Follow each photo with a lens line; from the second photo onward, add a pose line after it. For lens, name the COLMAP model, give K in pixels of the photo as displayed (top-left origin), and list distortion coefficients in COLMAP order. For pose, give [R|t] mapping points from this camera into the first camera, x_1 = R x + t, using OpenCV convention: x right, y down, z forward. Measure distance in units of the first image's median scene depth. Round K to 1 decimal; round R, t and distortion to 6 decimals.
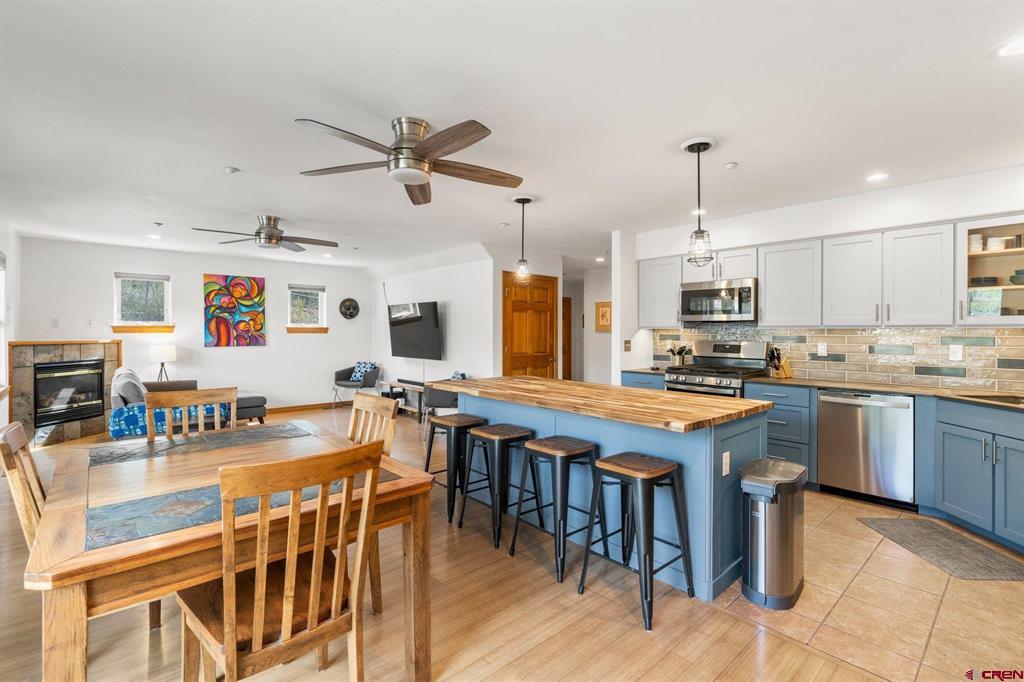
lens RADIAL K [[473.3, 0, 516.4], [0, 473.3, 334.3], [0, 0, 1]] dist [-0.015716, 0.000162]
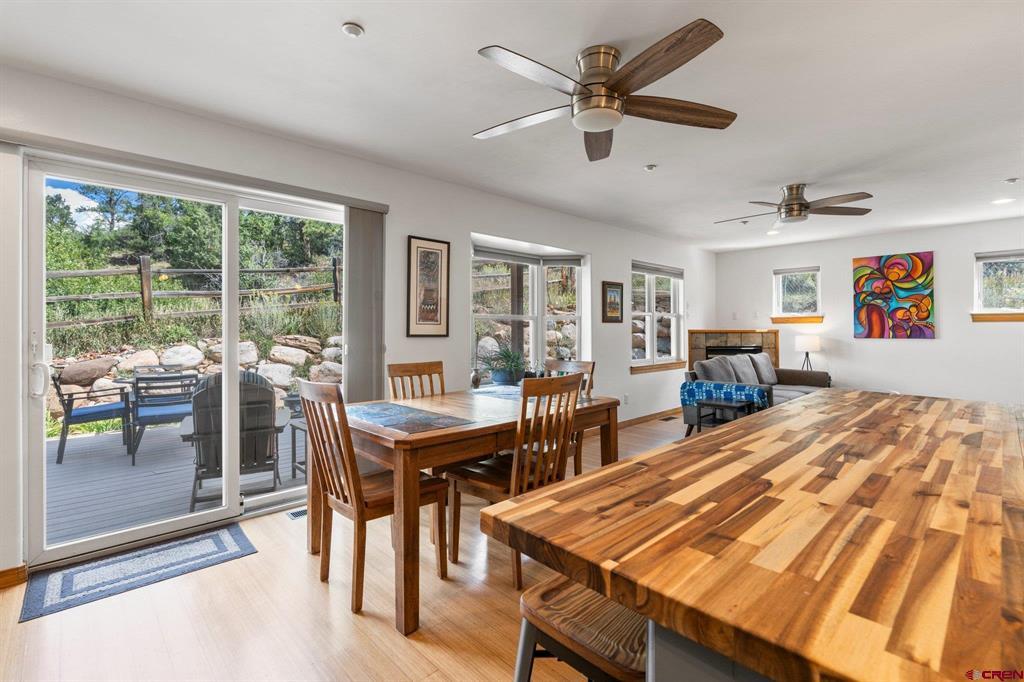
lens RADIAL K [[473.3, 0, 513.3], [0, 473.3, 332.7], [0, 0, 1]] dist [-0.015716, 0.000162]
pose [[0.026760, 0.004447, -0.999632, 0.232974], [-0.004629, 0.999980, 0.004324, 0.015509], [0.999631, 0.004512, 0.026781, 0.312658]]
